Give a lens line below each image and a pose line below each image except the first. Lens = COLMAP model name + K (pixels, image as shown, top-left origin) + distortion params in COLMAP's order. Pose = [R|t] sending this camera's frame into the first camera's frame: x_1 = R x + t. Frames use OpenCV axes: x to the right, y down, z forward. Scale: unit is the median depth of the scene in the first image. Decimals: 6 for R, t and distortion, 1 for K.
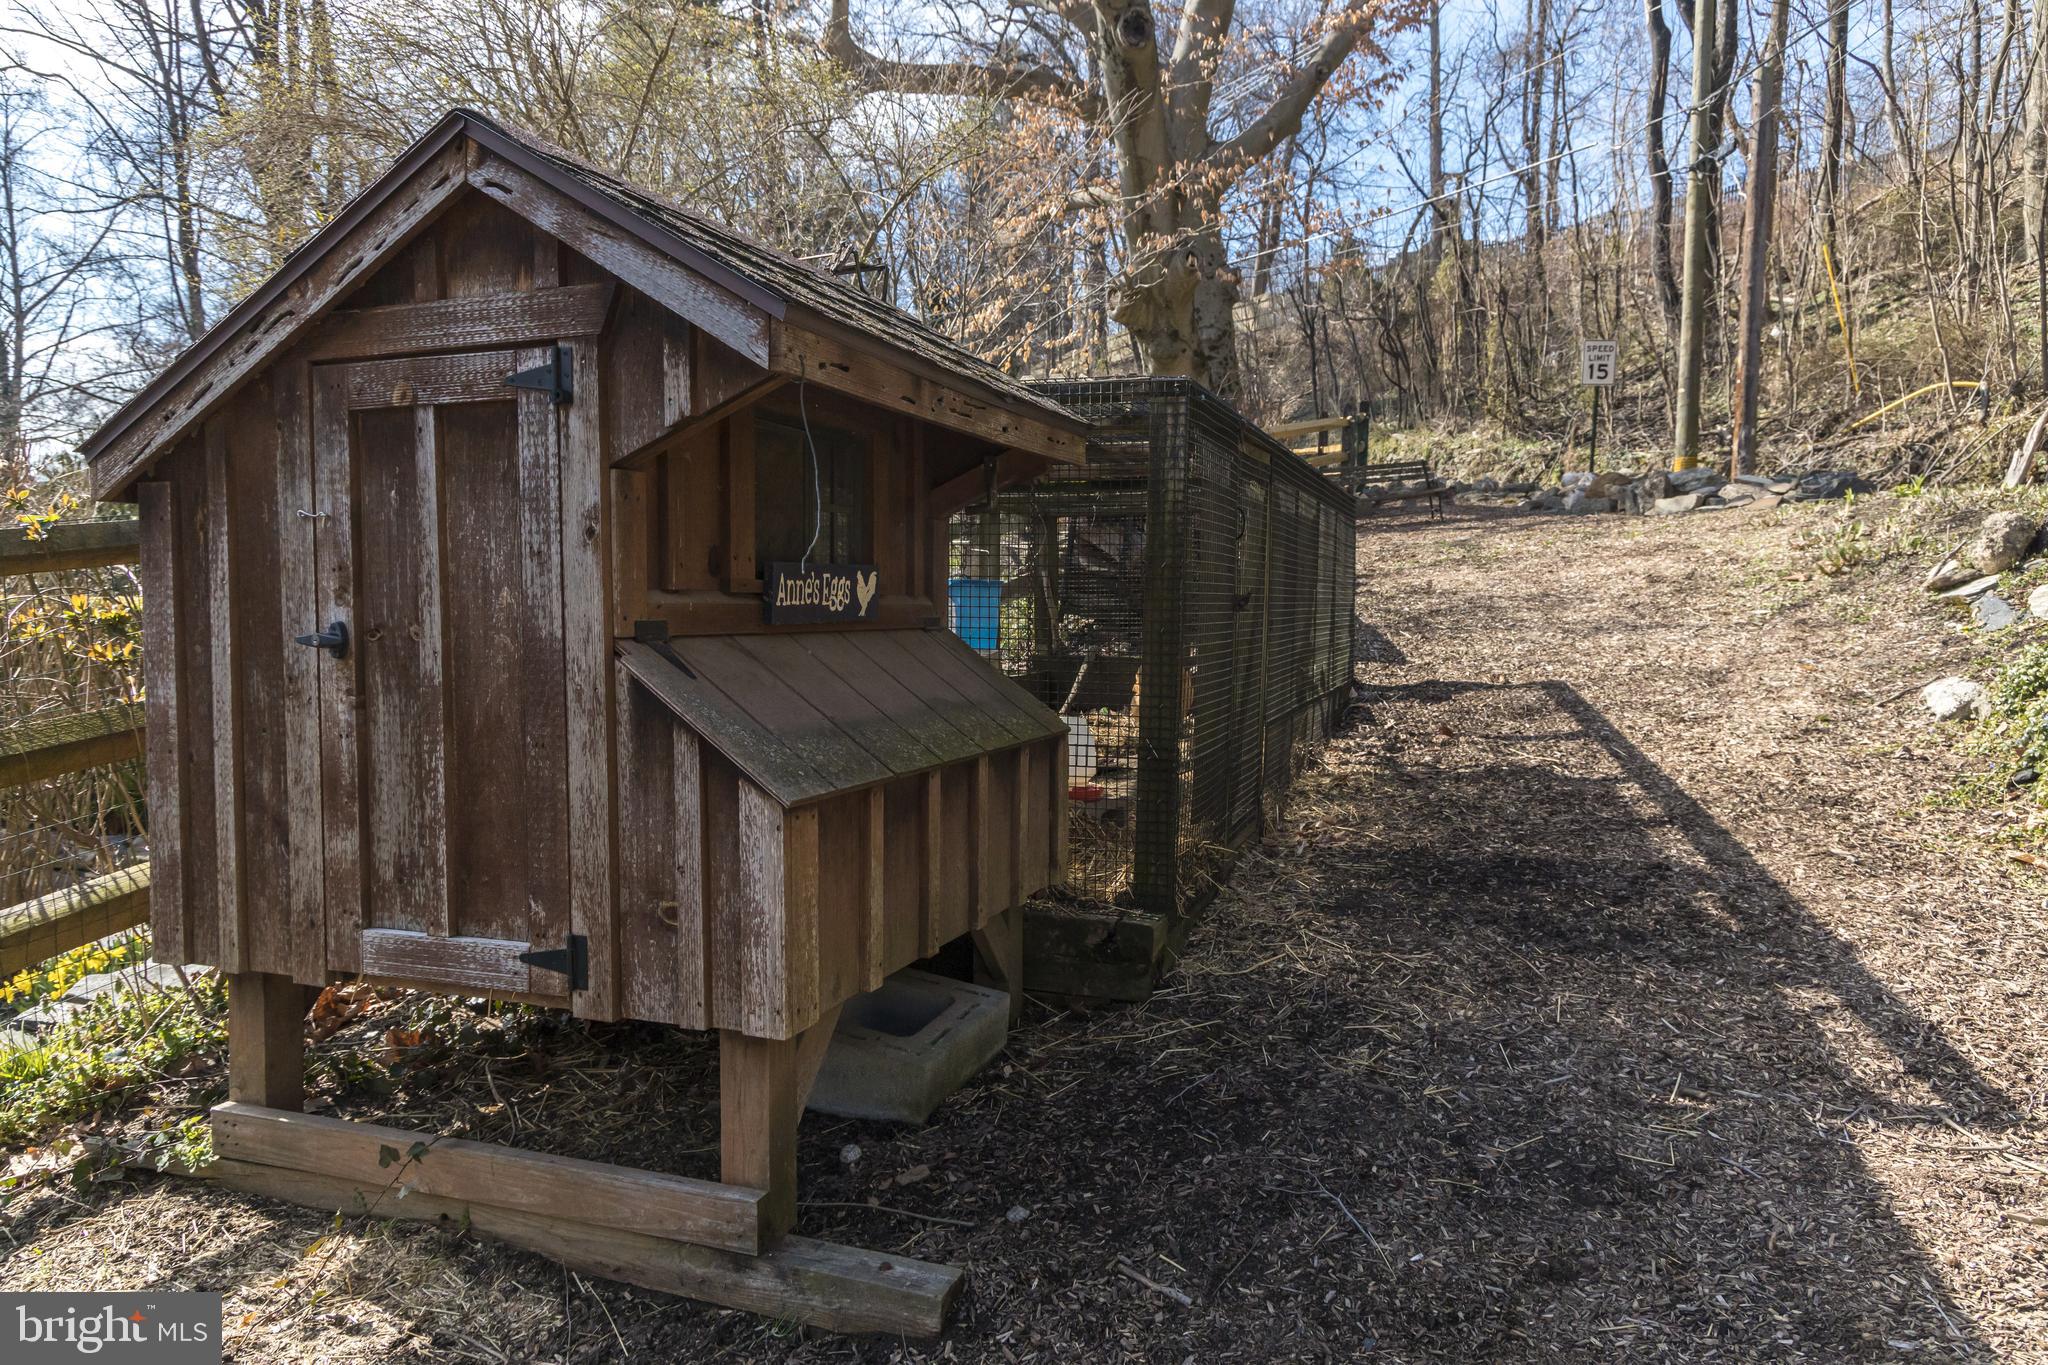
lens RADIAL K [[1367.2, 0, 1015.5], [0, 1367.2, 697.6], [0, 0, 1]] dist [0.000574, 0.002508]
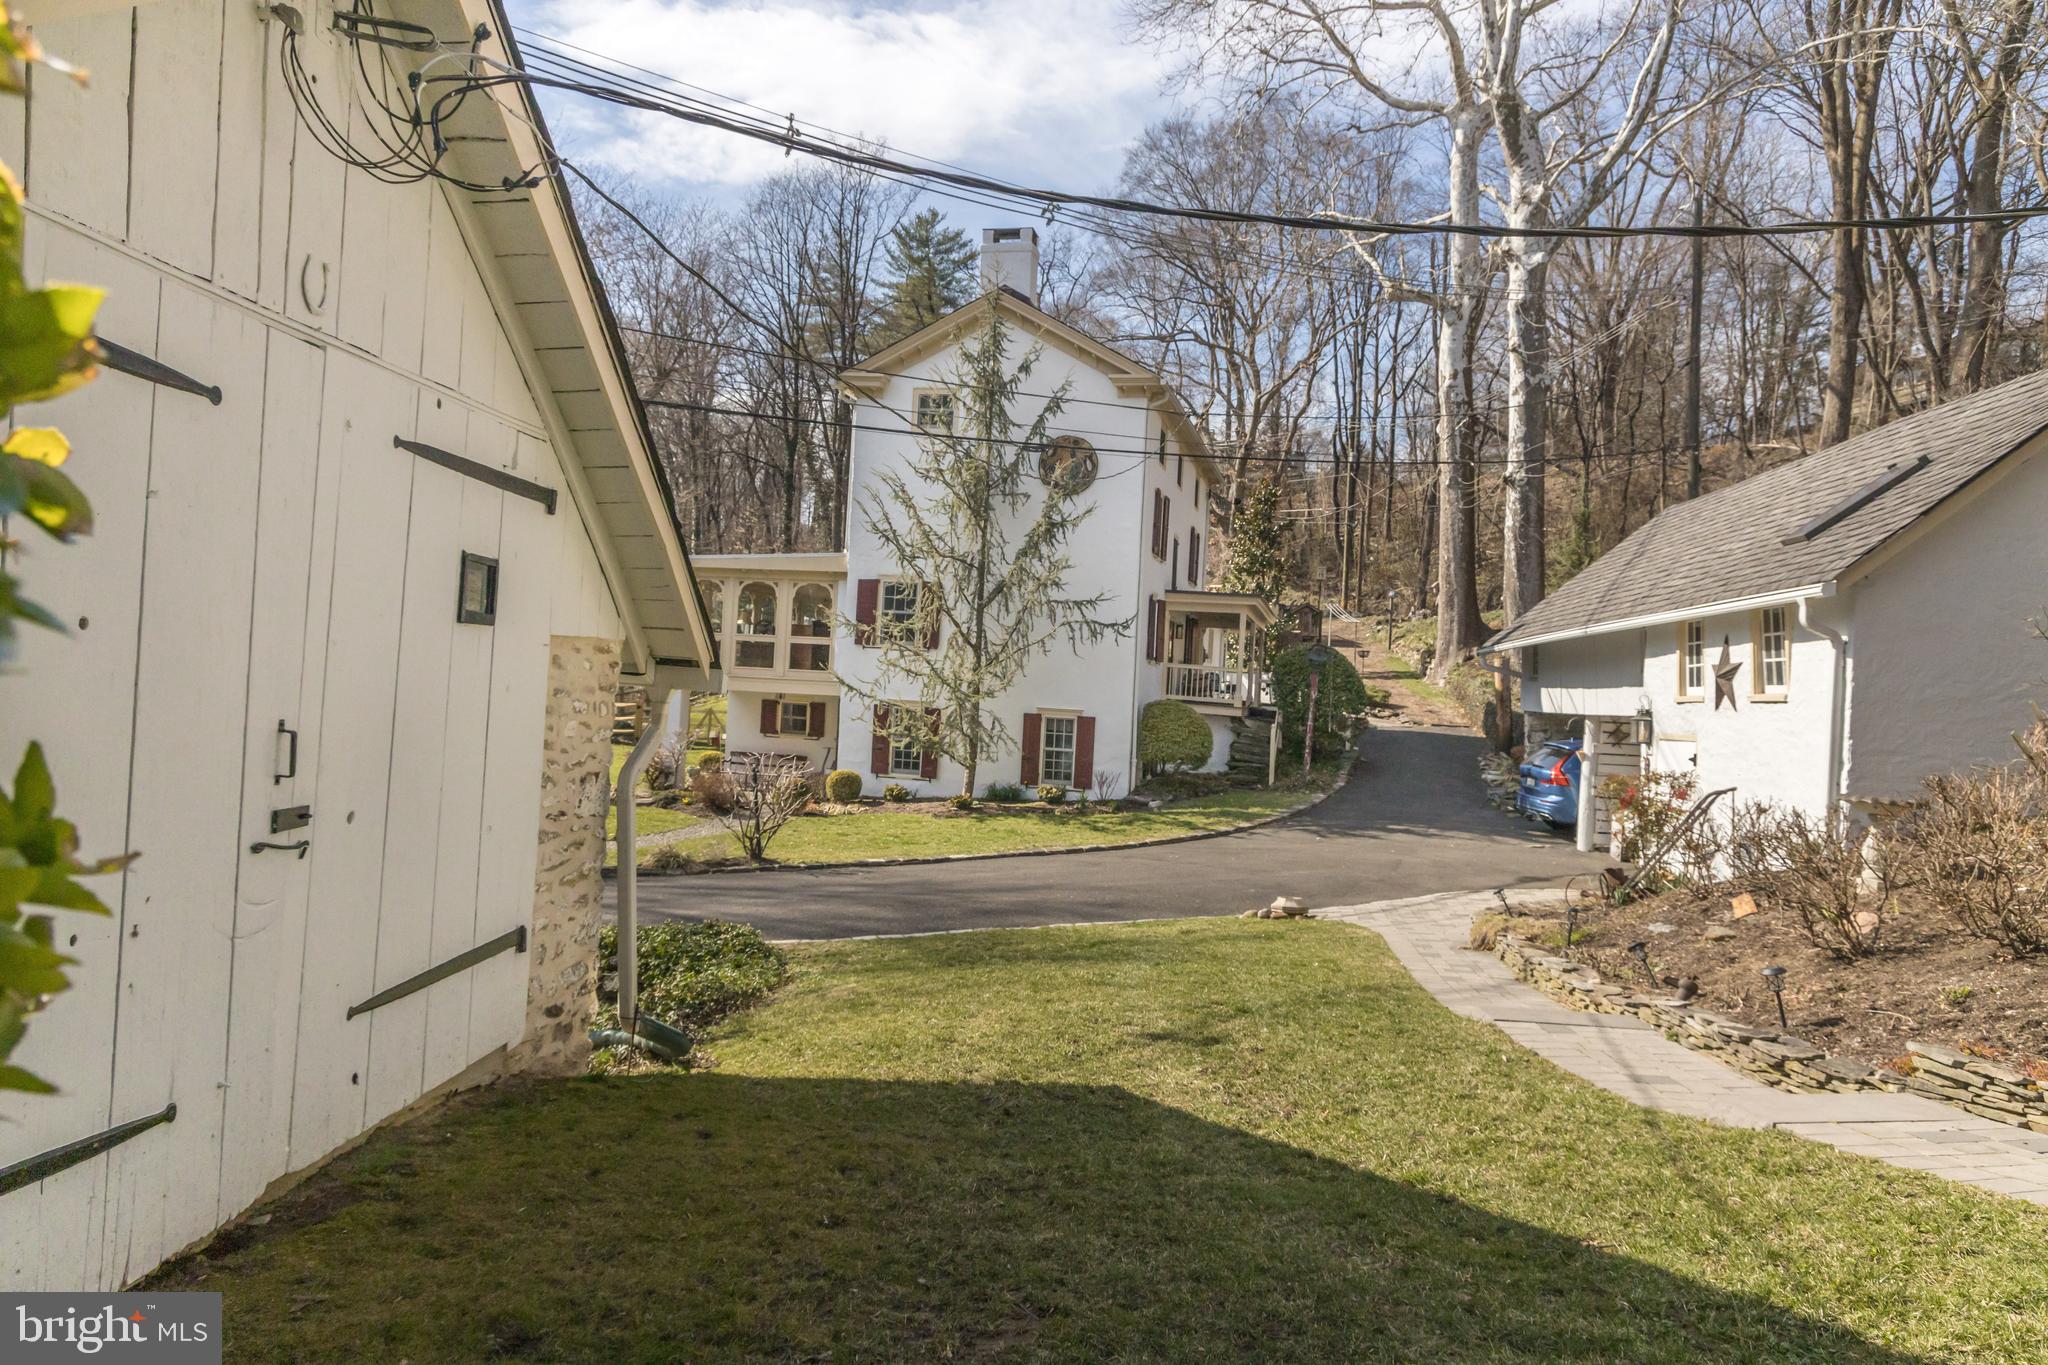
lens RADIAL K [[1367.2, 0, 1020.7], [0, 1367.2, 685.9], [0, 0, 1]] dist [0.000574, 0.002508]
pose [[0.972521, 0.035810, 0.230046, -0.868245], [-0.022008, 0.997816, -0.062287, 0.216363], [-0.231774, 0.055512, 0.971184, -1.710153]]
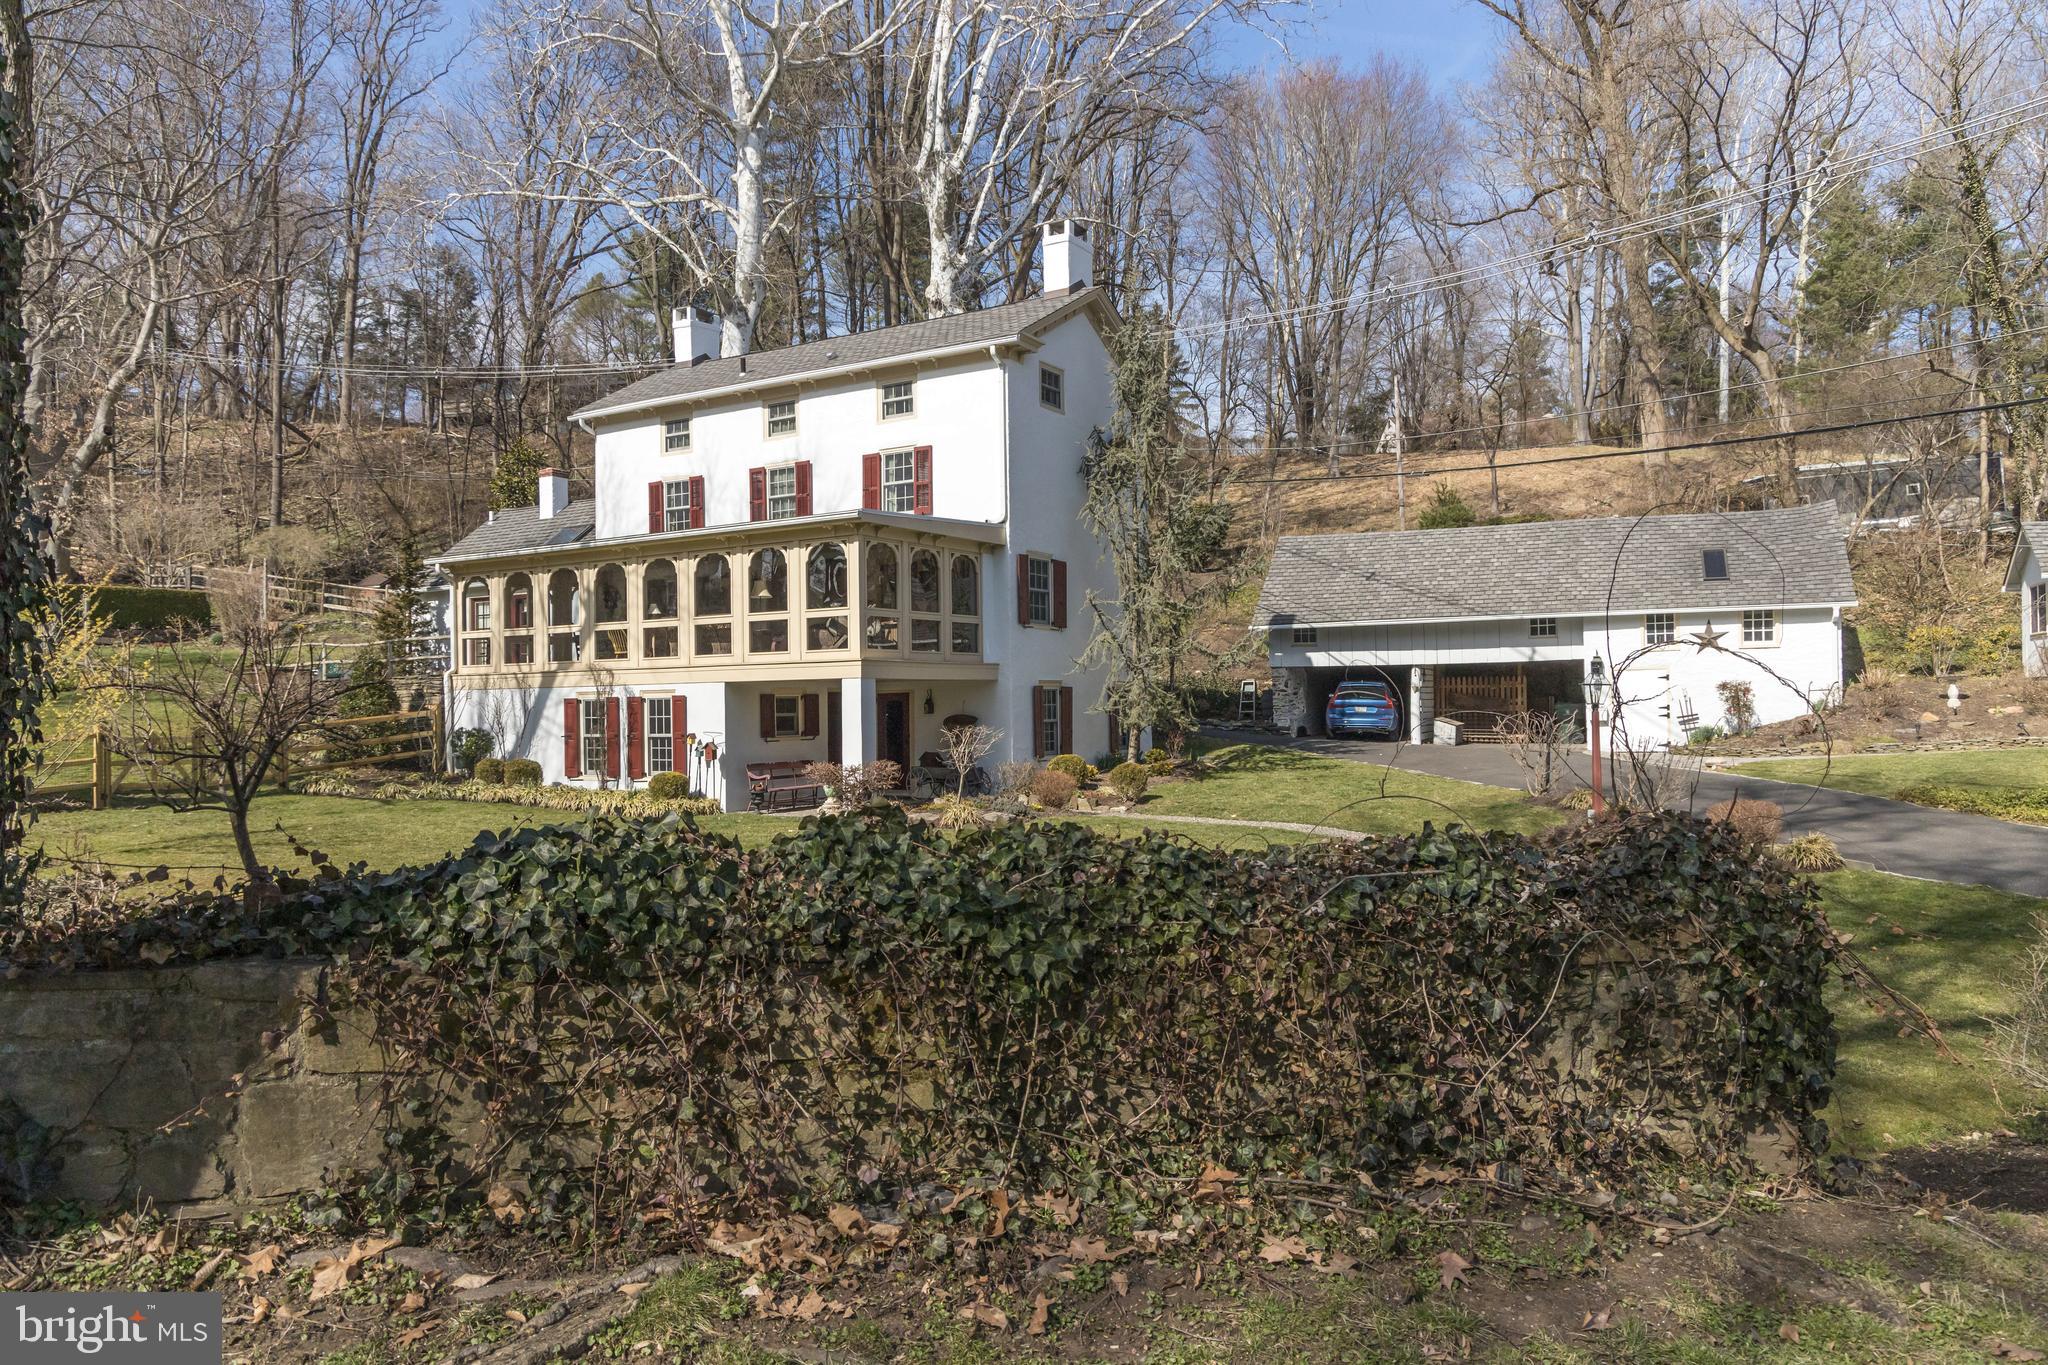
lens RADIAL K [[1367.2, 0, 1030.7], [0, 1367.2, 689.1], [0, 0, 1]] dist [0.000574, 0.002508]
pose [[0.067843, -0.005884, 0.997679, -1.673431], [0.080187, 0.996780, 0.000426, 0.172361], [-0.994468, 0.079972, 0.068096, -0.799188]]
